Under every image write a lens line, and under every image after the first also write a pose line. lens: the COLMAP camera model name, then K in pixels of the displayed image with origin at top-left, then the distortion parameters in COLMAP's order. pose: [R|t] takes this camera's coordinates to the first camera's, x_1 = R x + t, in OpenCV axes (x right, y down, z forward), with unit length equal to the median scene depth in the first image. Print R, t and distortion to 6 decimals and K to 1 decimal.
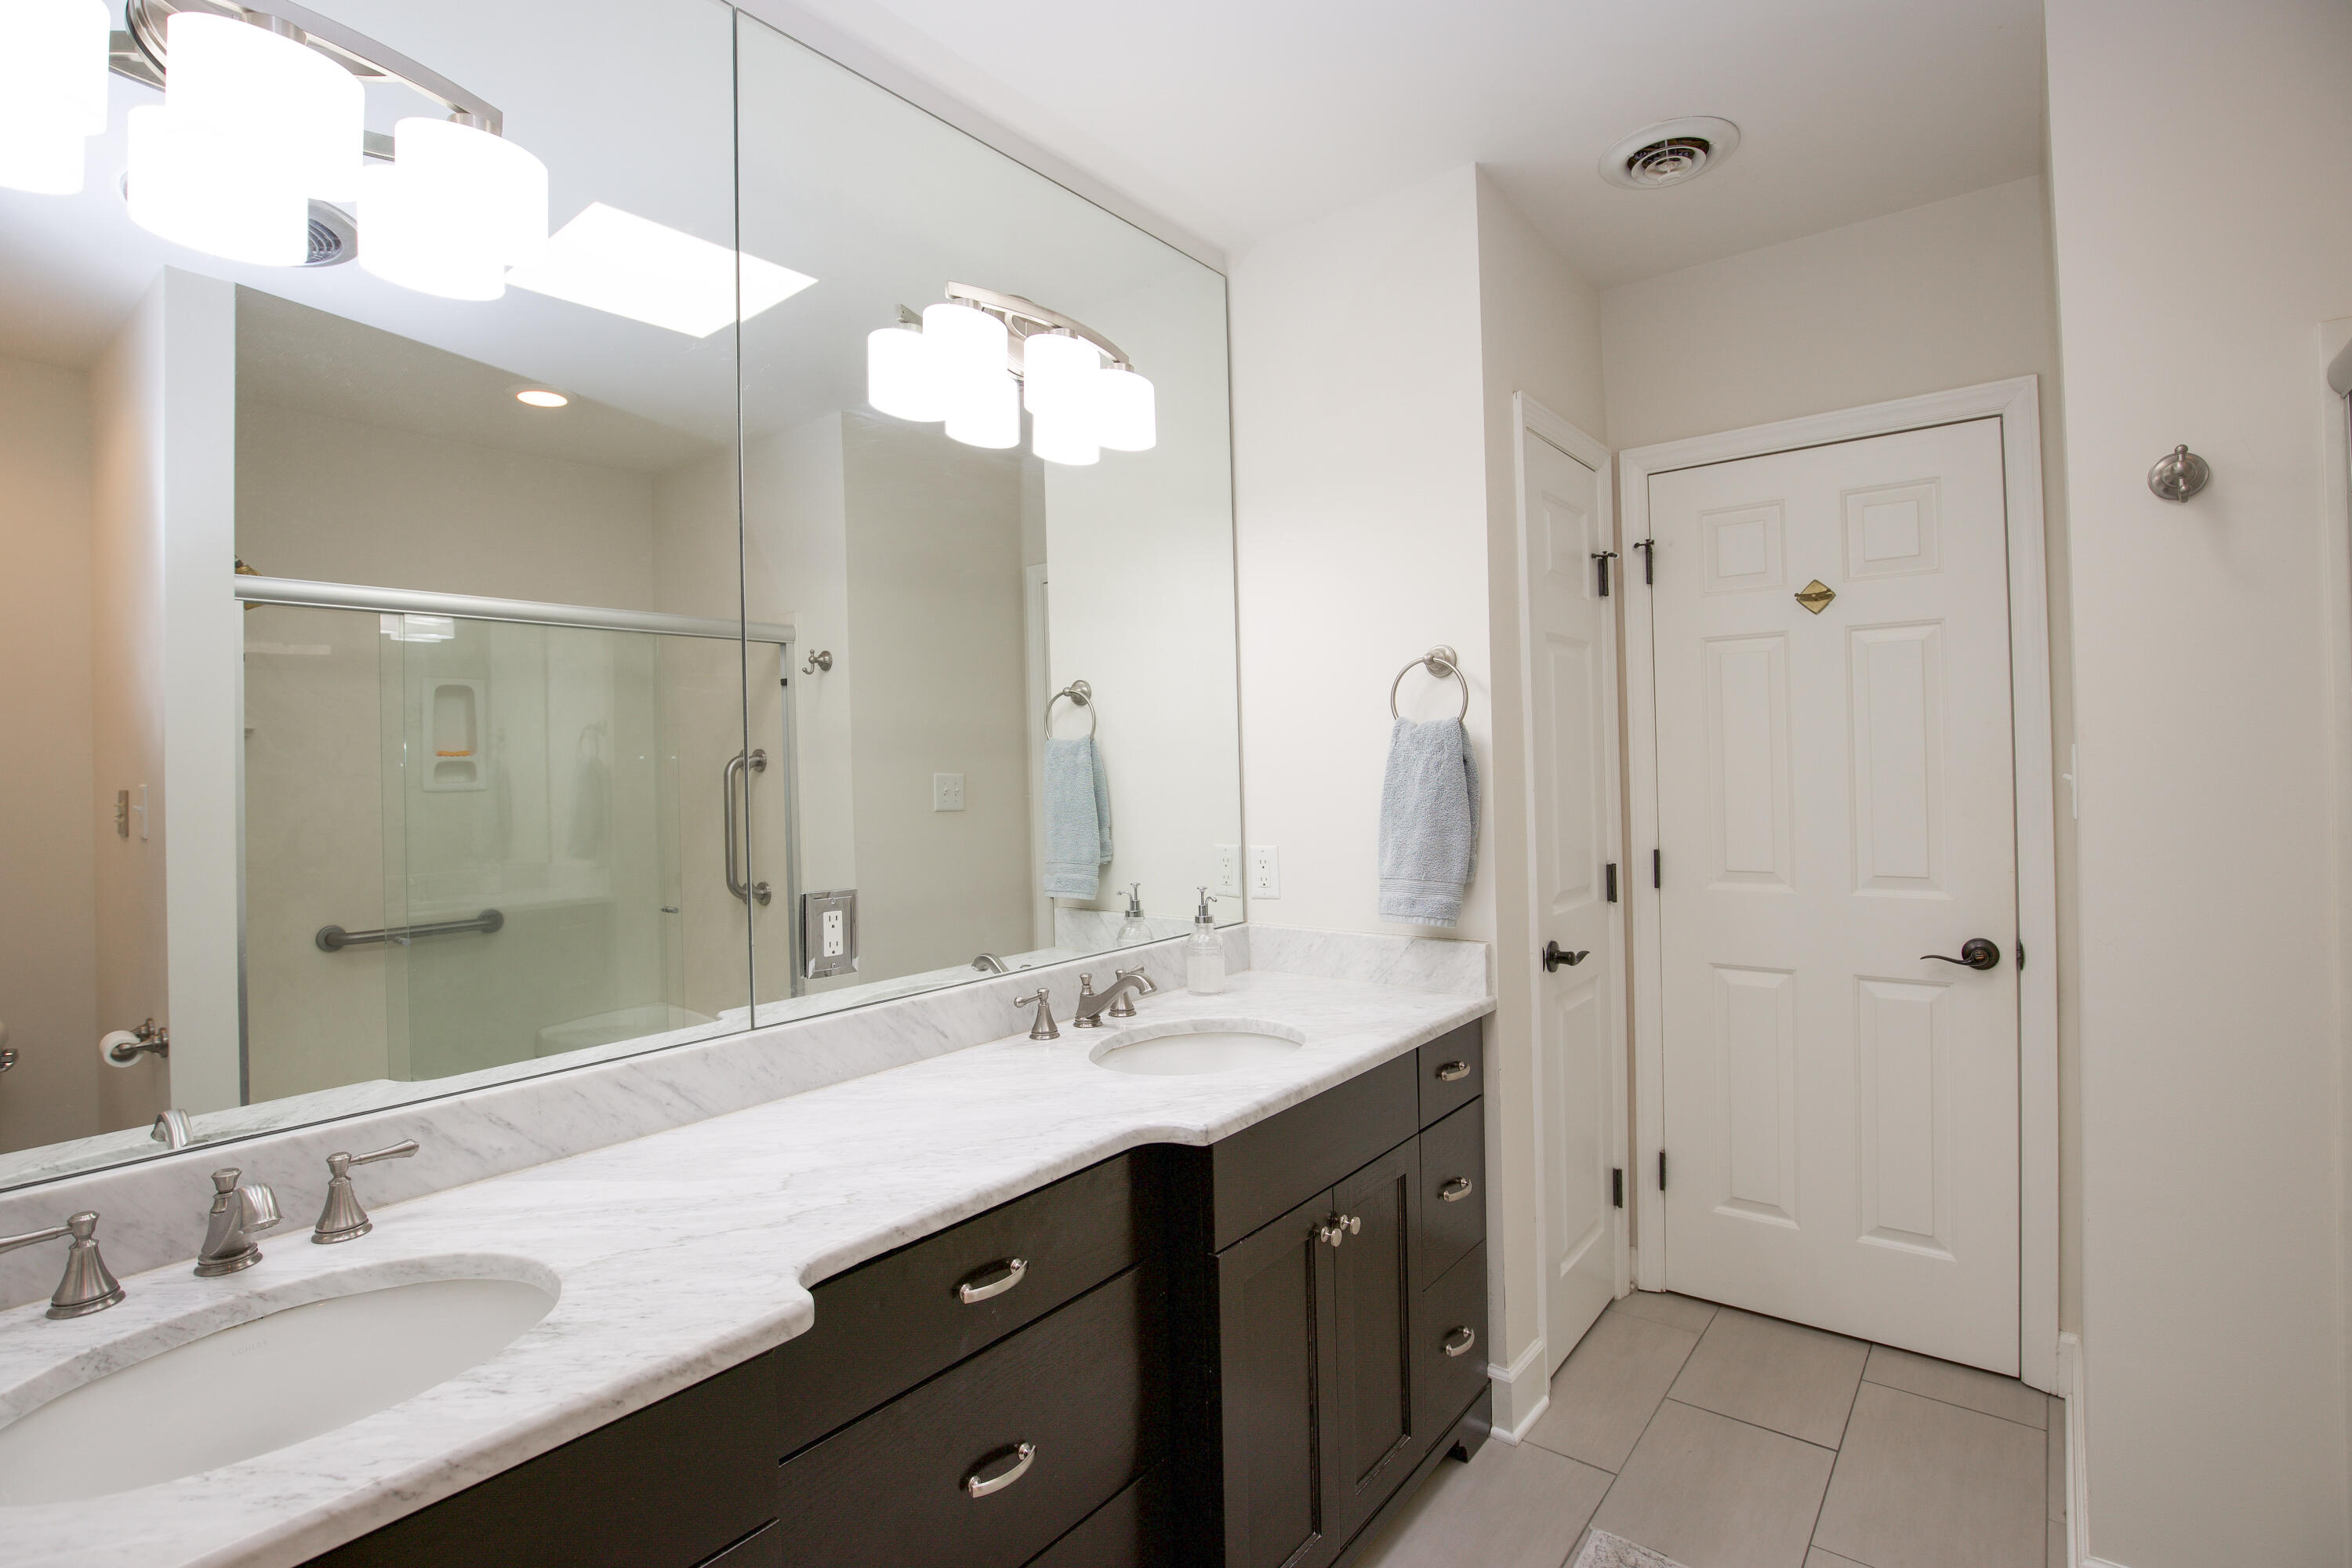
lens RADIAL K [[1134.9, 0, 1169.2], [0, 1134.9, 766.5], [0, 0, 1]] dist [-0.024887, 0.002122]
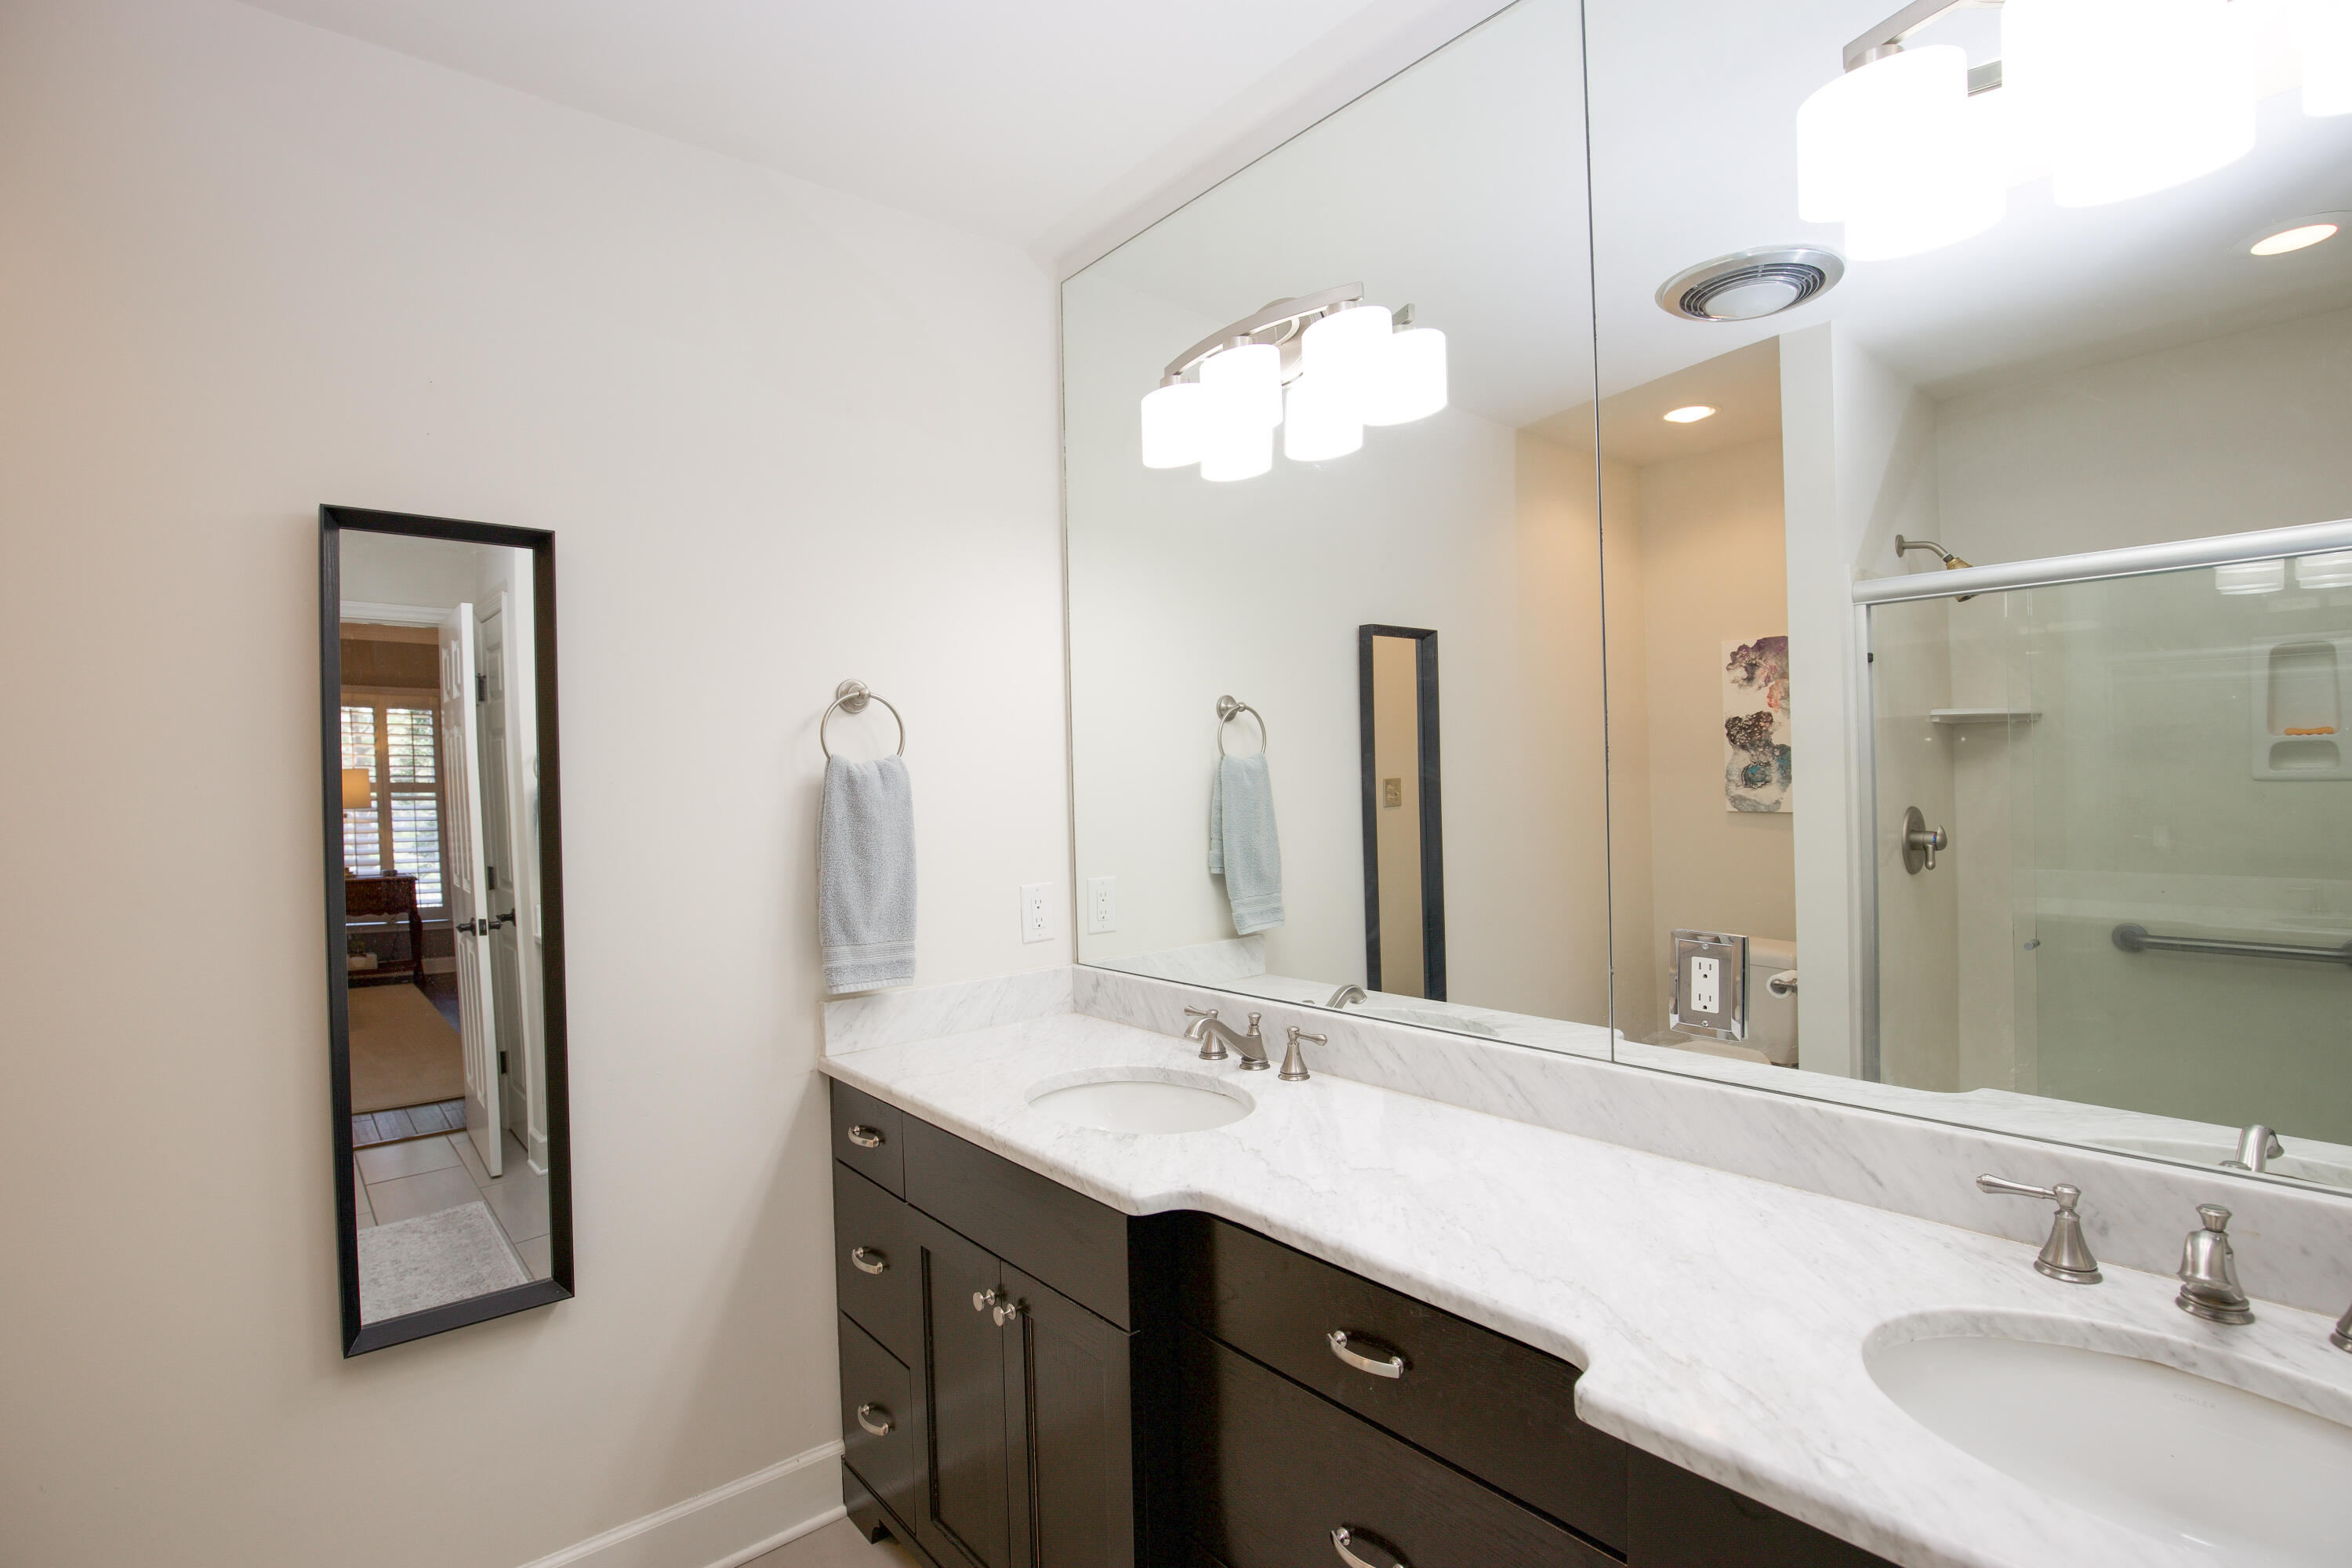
lens RADIAL K [[1134.9, 0, 1170.5], [0, 1134.9, 797.5], [0, 0, 1]] dist [-0.024887, 0.002122]
pose [[-0.216609, 0.043711, -0.975279, 0.671682], [0.032592, 0.998764, 0.037525, -0.036878], [0.975714, -0.023658, -0.217766, 0.928218]]
